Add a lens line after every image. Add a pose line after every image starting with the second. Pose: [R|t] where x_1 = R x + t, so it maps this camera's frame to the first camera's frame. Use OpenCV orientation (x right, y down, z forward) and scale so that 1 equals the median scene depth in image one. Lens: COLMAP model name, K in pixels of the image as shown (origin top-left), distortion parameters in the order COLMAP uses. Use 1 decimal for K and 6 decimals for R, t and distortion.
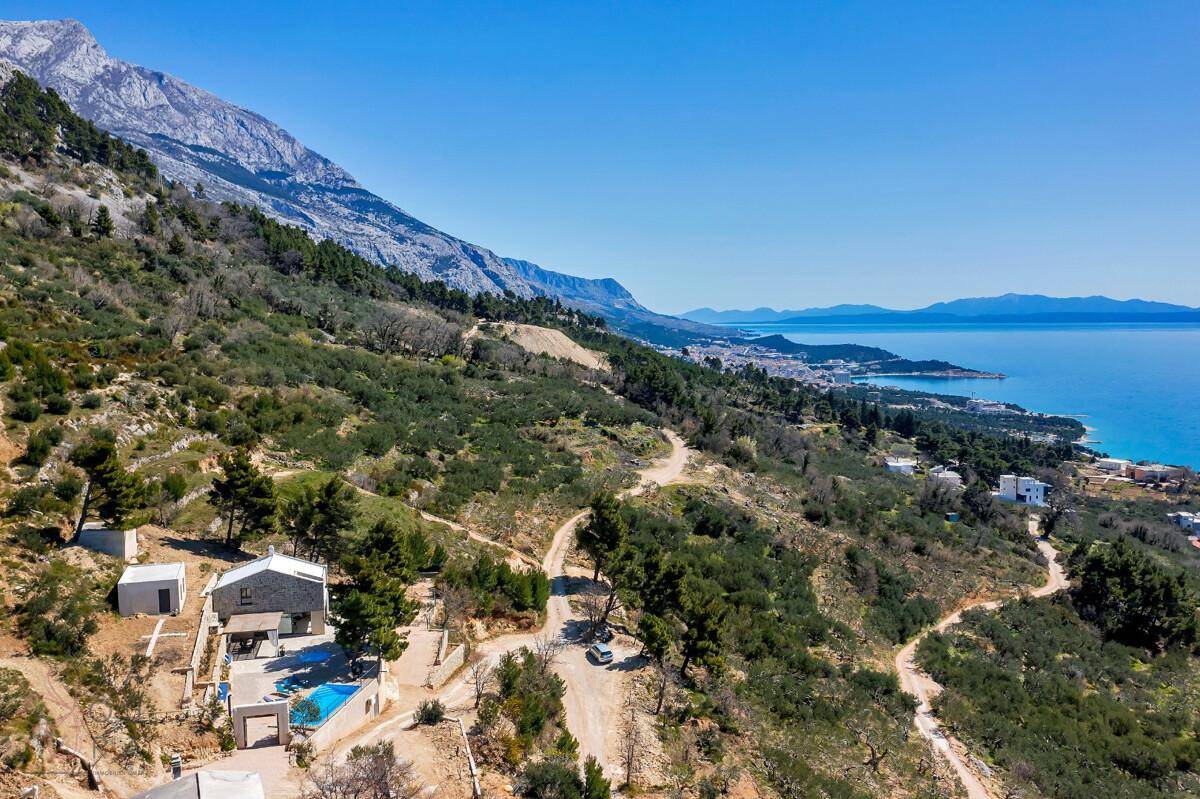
lens RADIAL K [[979.3, 0, 599.9], [0, 979.3, 411.6], [0, 0, 1]] dist [-0.021698, 0.006723]
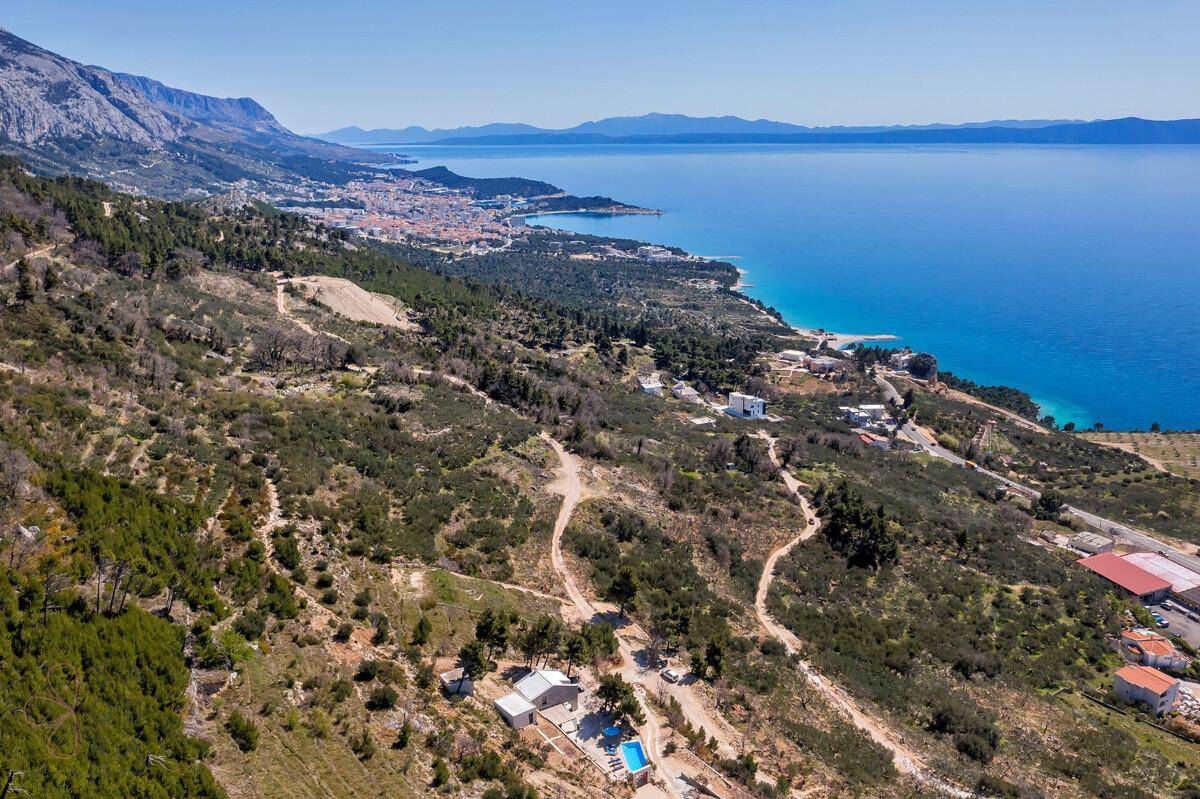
lens RADIAL K [[979.3, 0, 599.9], [0, 979.3, 411.6], [0, 0, 1]] dist [-0.021698, 0.006723]
pose [[0.942605, -0.090794, 0.321330, -0.365631], [0.034276, 0.983549, 0.177363, -0.314350], [-0.332147, -0.156169, 0.930210, -0.329258]]
